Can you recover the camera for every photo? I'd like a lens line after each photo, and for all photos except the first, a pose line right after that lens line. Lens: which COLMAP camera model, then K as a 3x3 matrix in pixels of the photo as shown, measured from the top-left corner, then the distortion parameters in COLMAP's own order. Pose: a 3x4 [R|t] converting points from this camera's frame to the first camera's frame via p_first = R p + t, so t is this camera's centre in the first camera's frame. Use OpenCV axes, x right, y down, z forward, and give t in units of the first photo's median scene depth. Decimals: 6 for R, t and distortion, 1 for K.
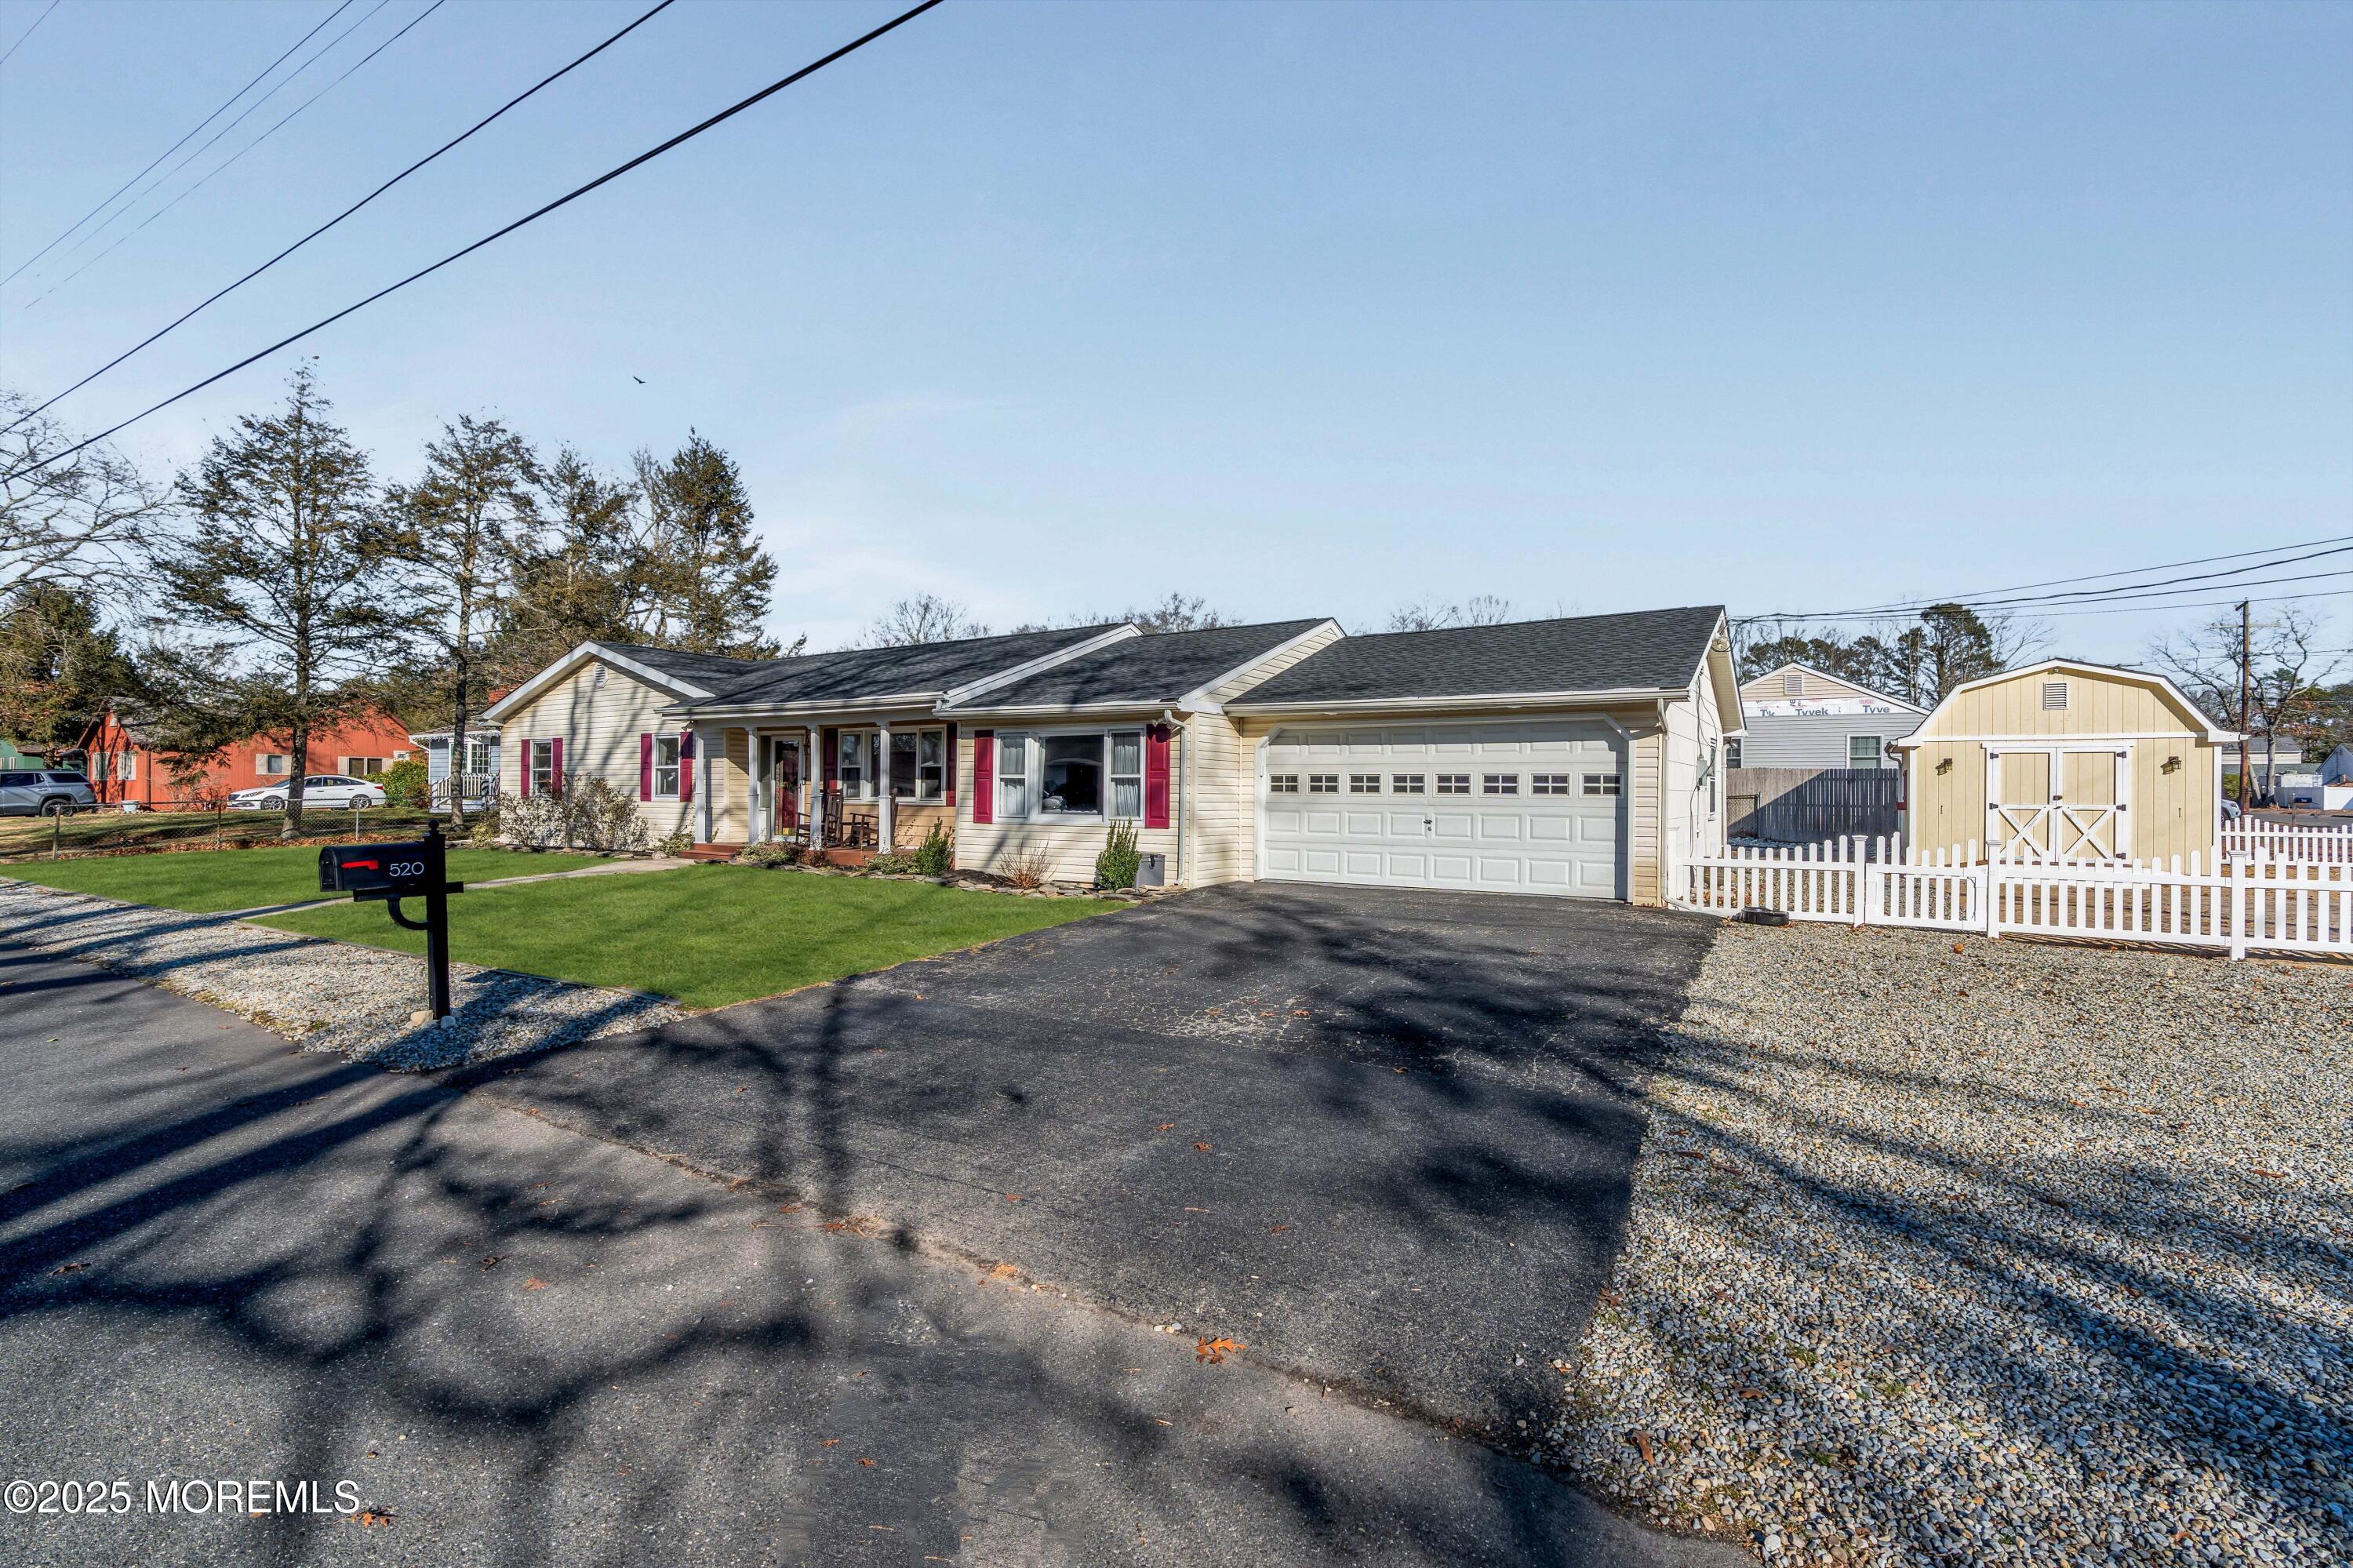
lens RADIAL K [[1051.0, 0, 1176.4], [0, 1051.0, 789.6], [0, 0, 1]] dist [-0.004888, 0.001485]
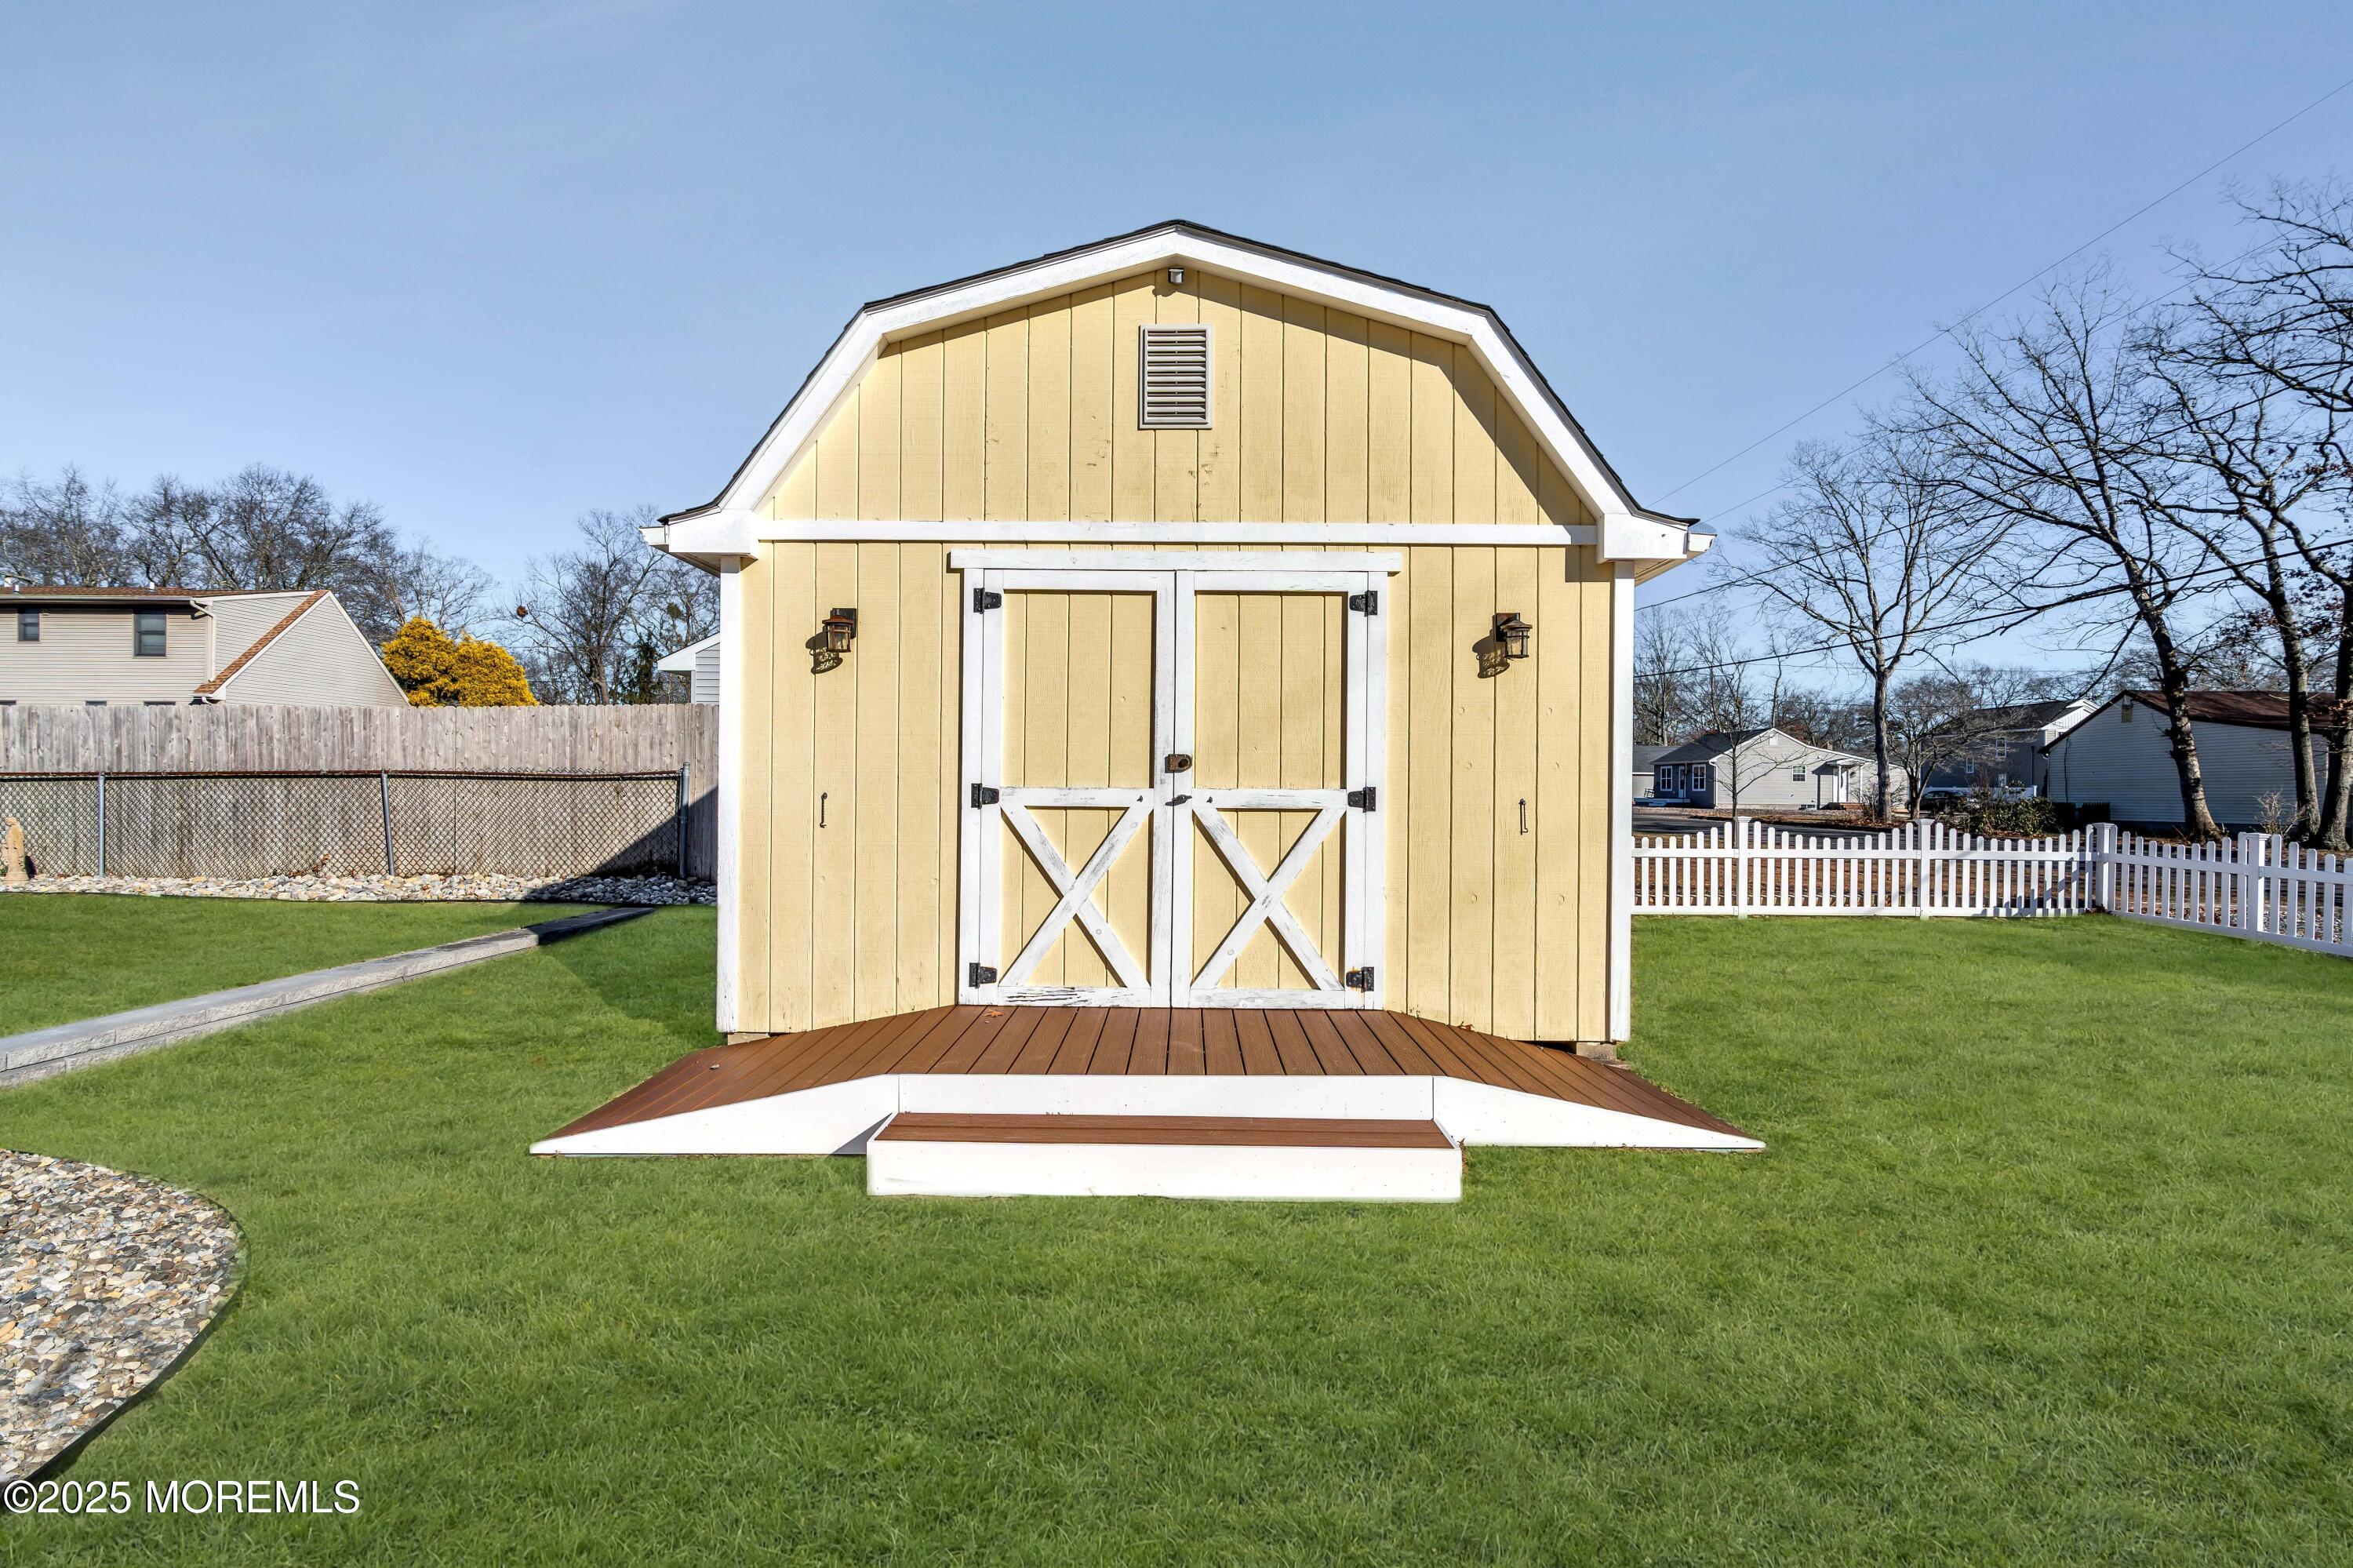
lens RADIAL K [[1051.0, 0, 1184.7], [0, 1051.0, 791.1], [0, 0, 1]] dist [-0.004888, 0.001485]
pose [[0.850398, 0.003495, 0.526128, 0.709039], [-0.005962, 0.999978, 0.002993, 0.014079], [-0.526106, -0.005682, 0.850400, 0.781027]]
